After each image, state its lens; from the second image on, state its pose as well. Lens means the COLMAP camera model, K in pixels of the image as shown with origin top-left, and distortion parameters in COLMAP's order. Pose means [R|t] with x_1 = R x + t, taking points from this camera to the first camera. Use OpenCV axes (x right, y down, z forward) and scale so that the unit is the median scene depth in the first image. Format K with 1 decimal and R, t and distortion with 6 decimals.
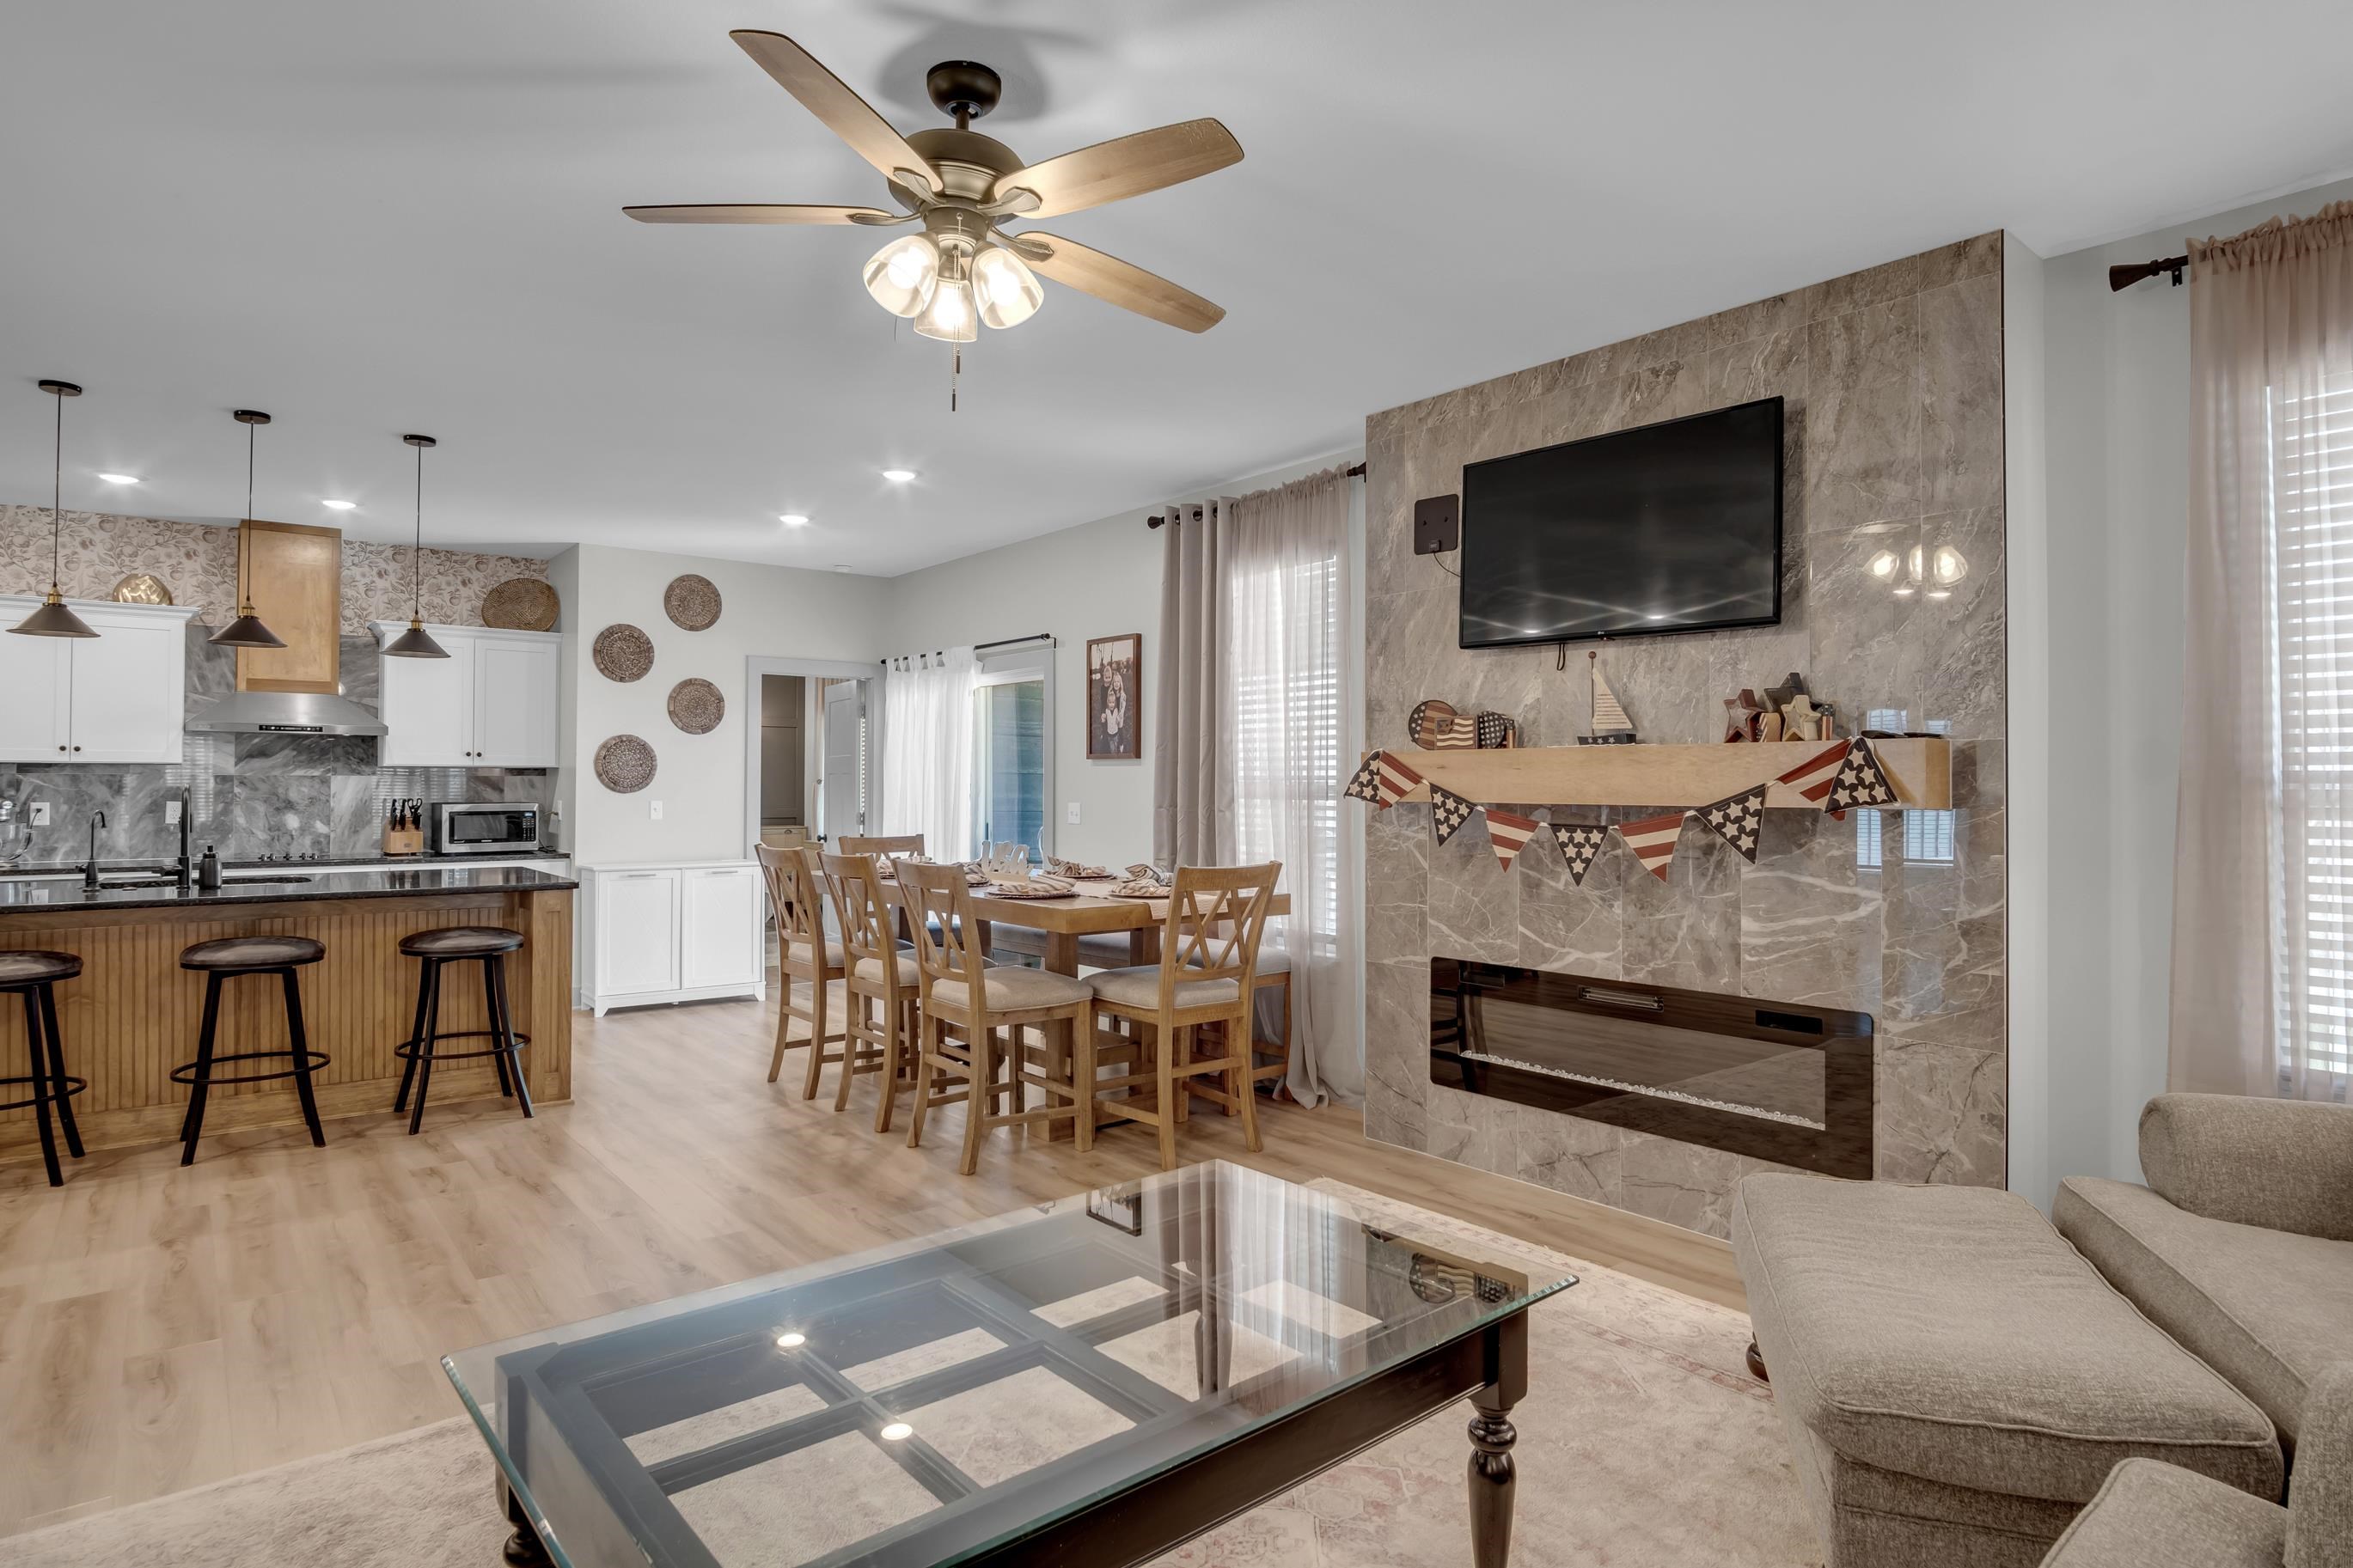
lens RADIAL K [[1266.5, 0, 1187.1], [0, 1266.5, 765.2], [0, 0, 1]] dist [-0.033265, 0.007069]
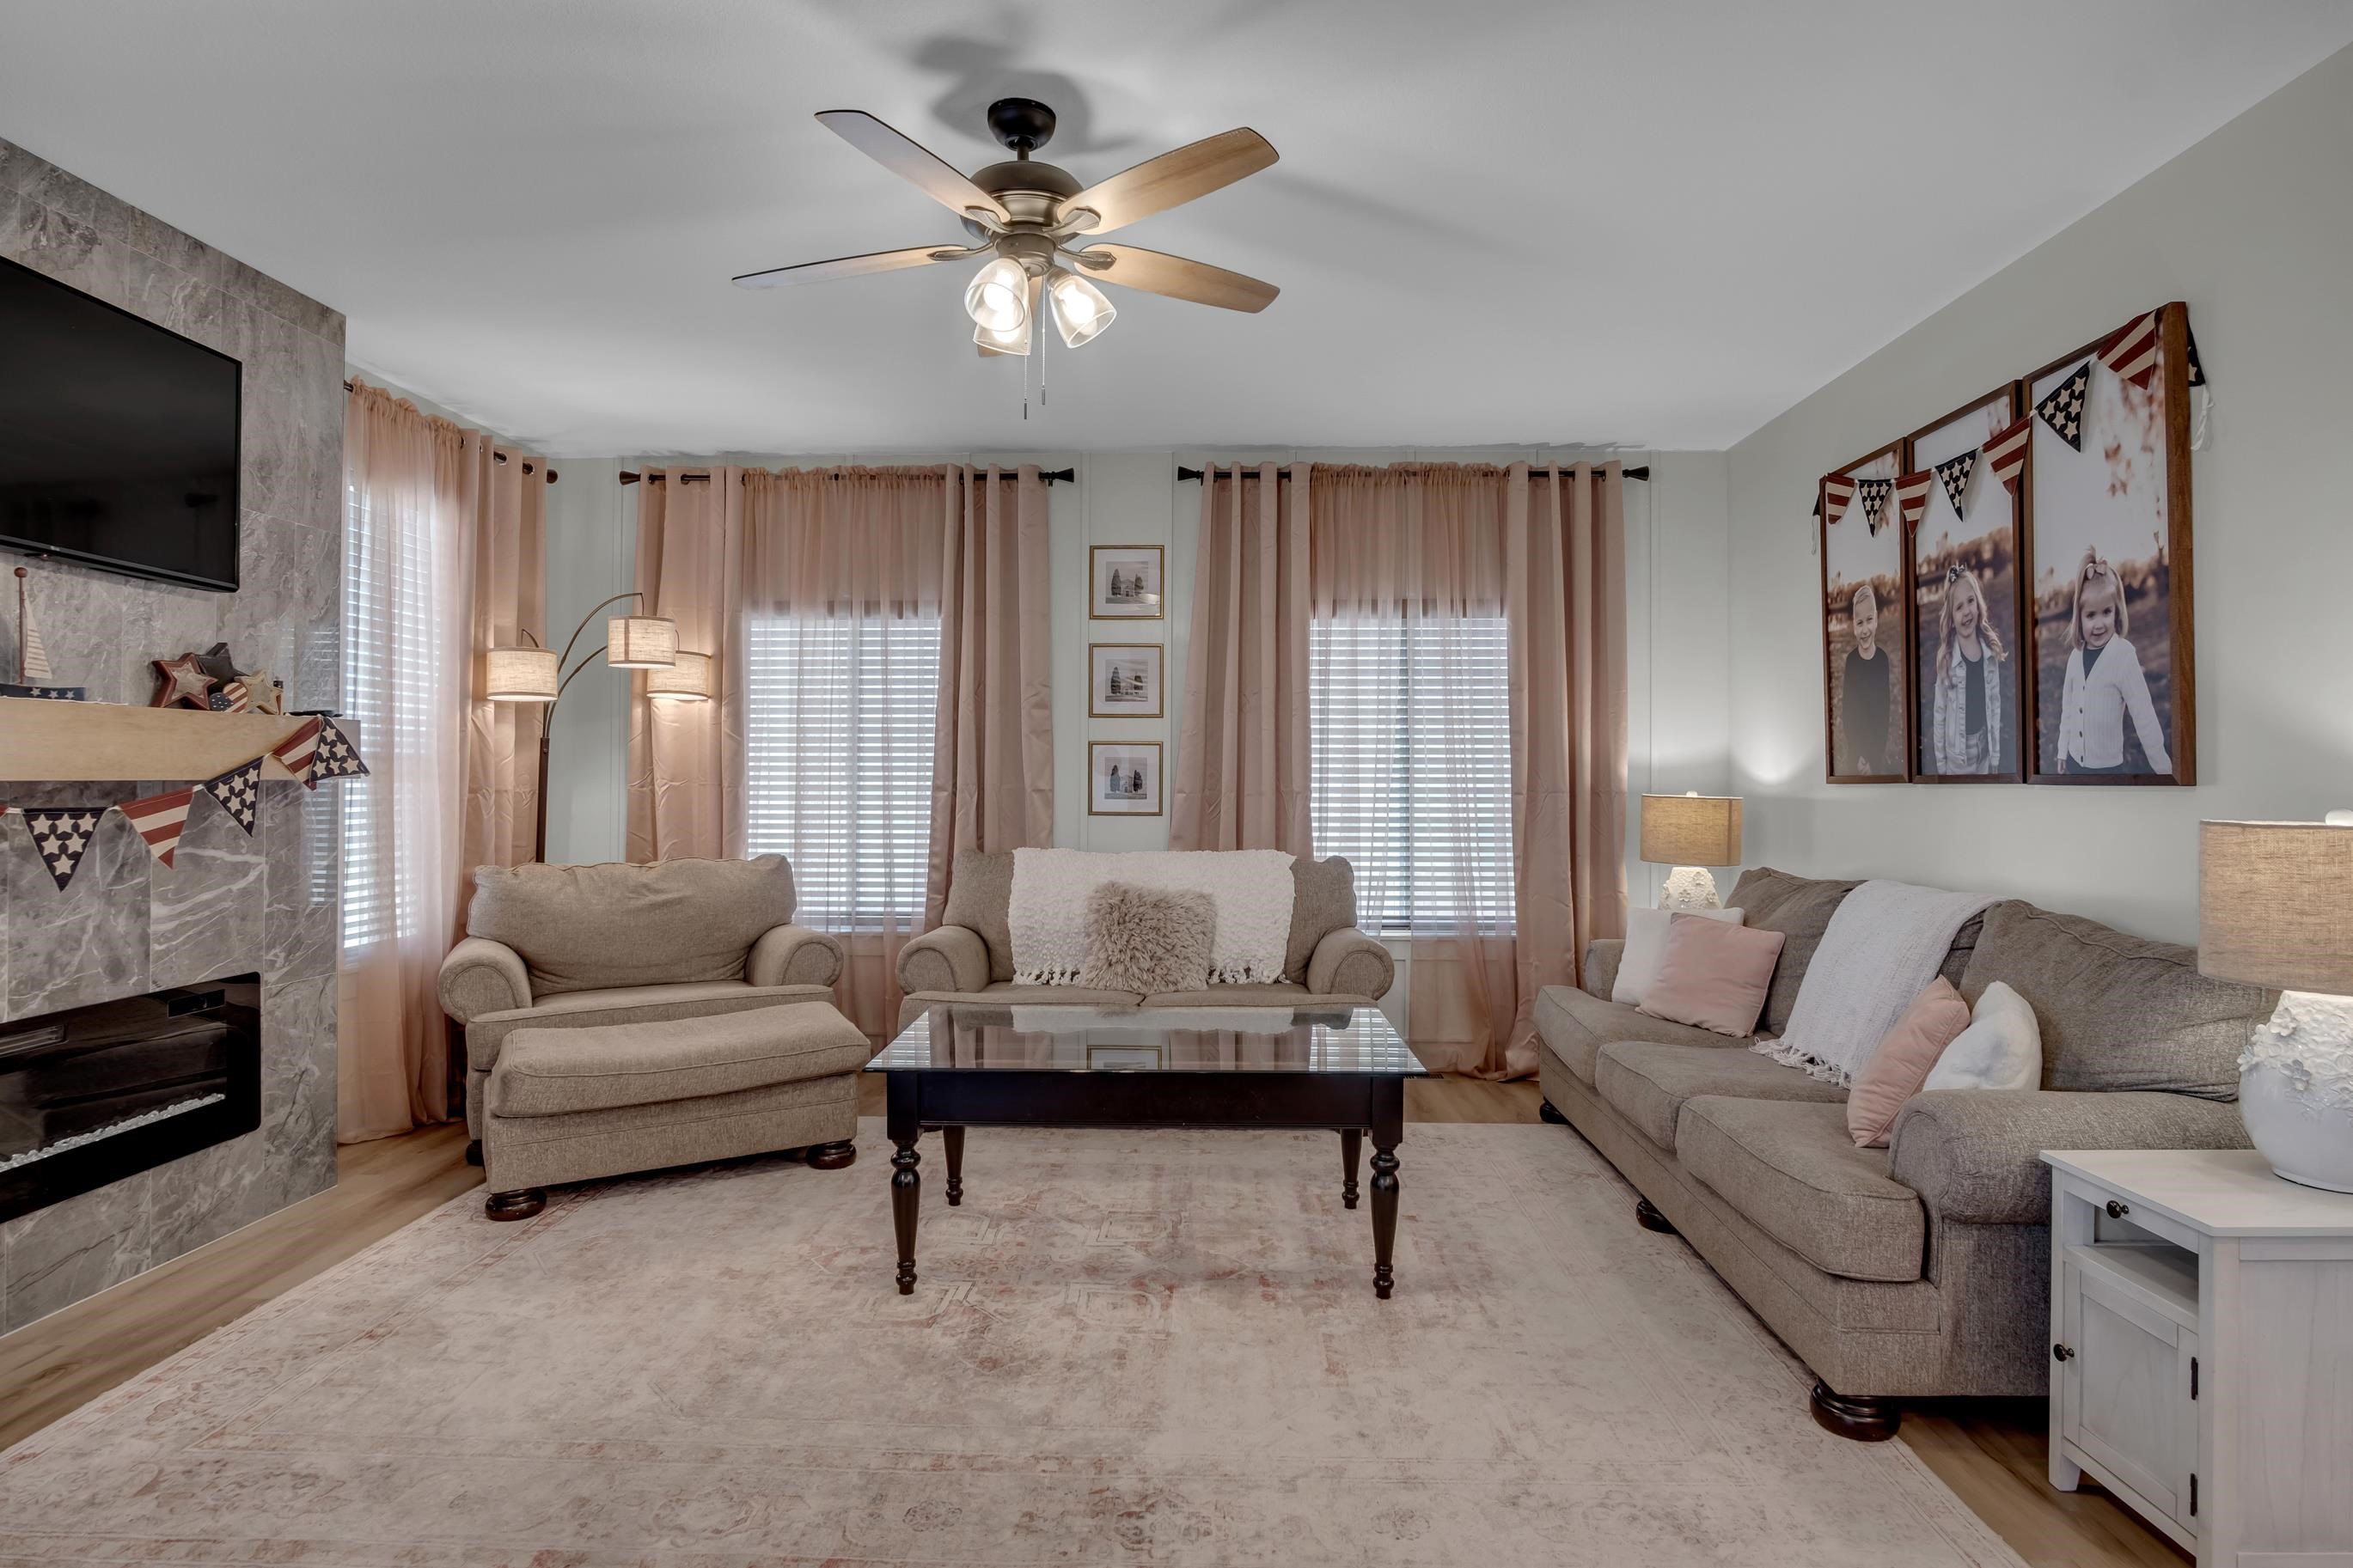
lens RADIAL K [[1266.5, 0, 1165.7], [0, 1266.5, 760.3], [0, 0, 1]] dist [-0.033265, 0.007069]
pose [[-0.744252, 0.001067, 0.667898, -0.441775], [-0.016397, 0.999668, -0.019869, 0.015834], [-0.667698, -0.025739, -0.743987, 0.757282]]
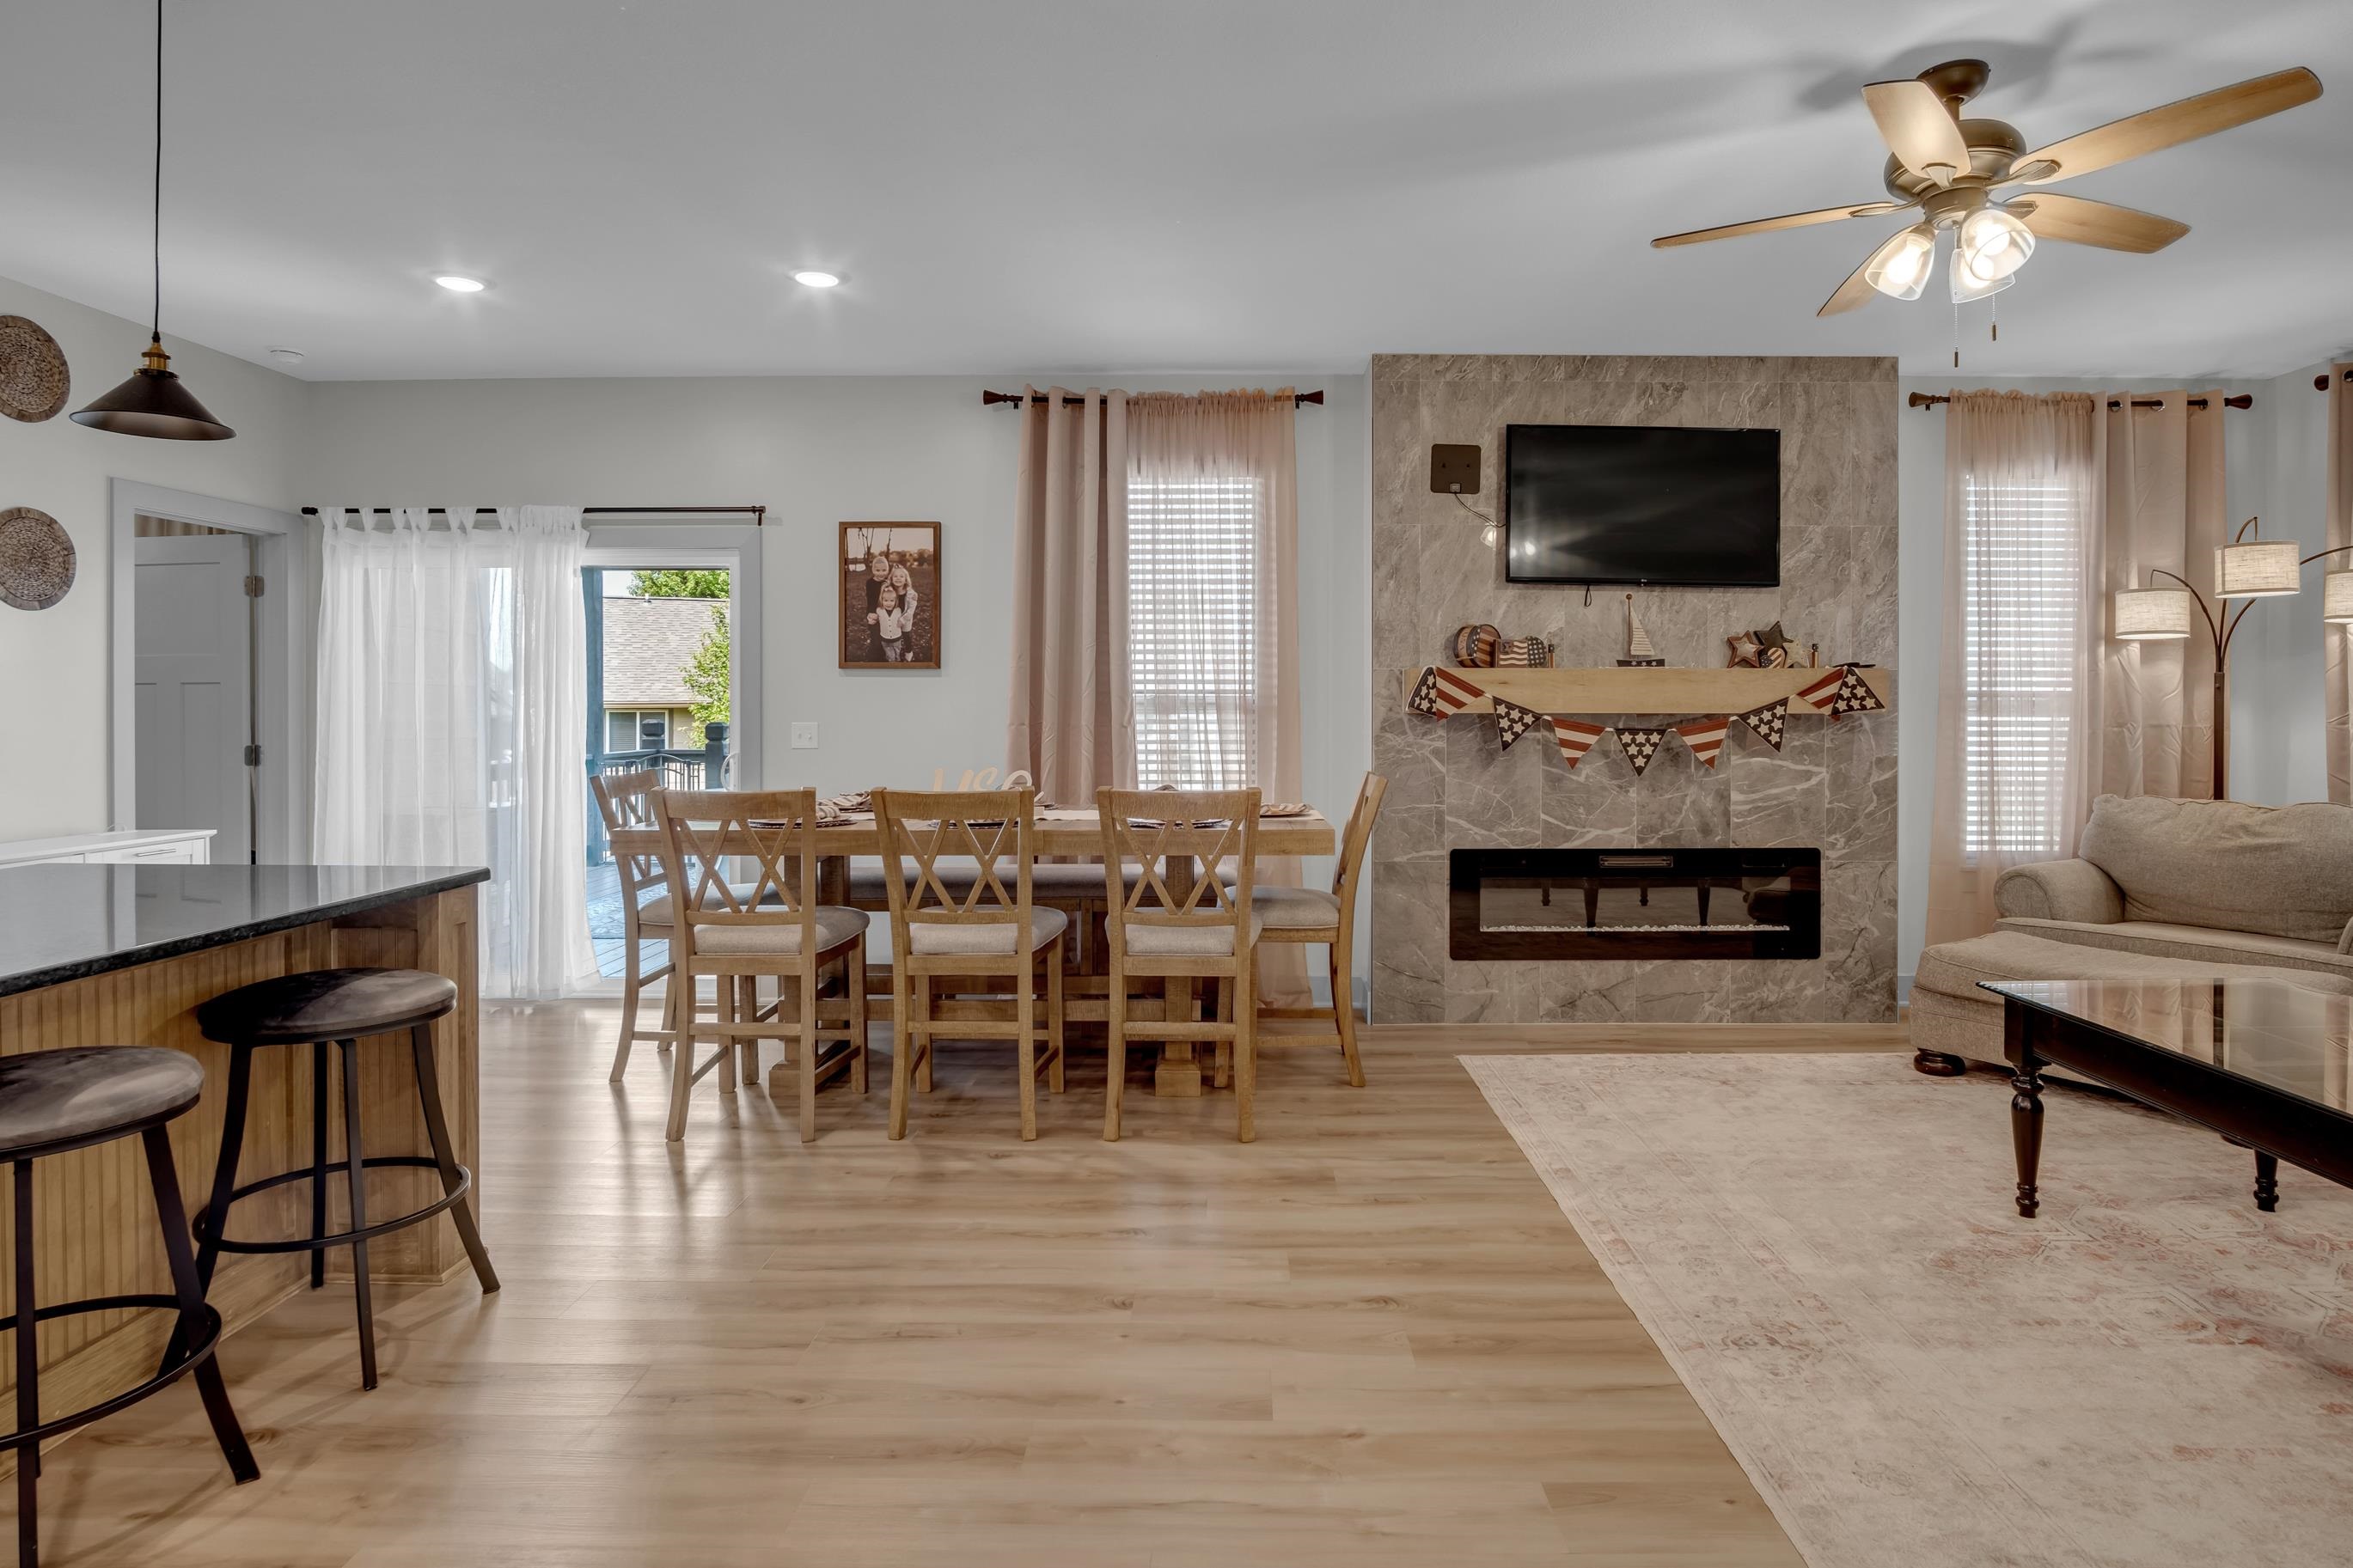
lens RADIAL K [[1266.5, 0, 1241.7], [0, 1266.5, 712.3], [0, 0, 1]] dist [-0.033265, 0.007069]
pose [[0.634637, -0.007084, 0.772778, -0.641421], [-0.009602, 0.999809, 0.017050, 0.008291], [-0.772751, -0.018241, 0.634447, 0.340249]]
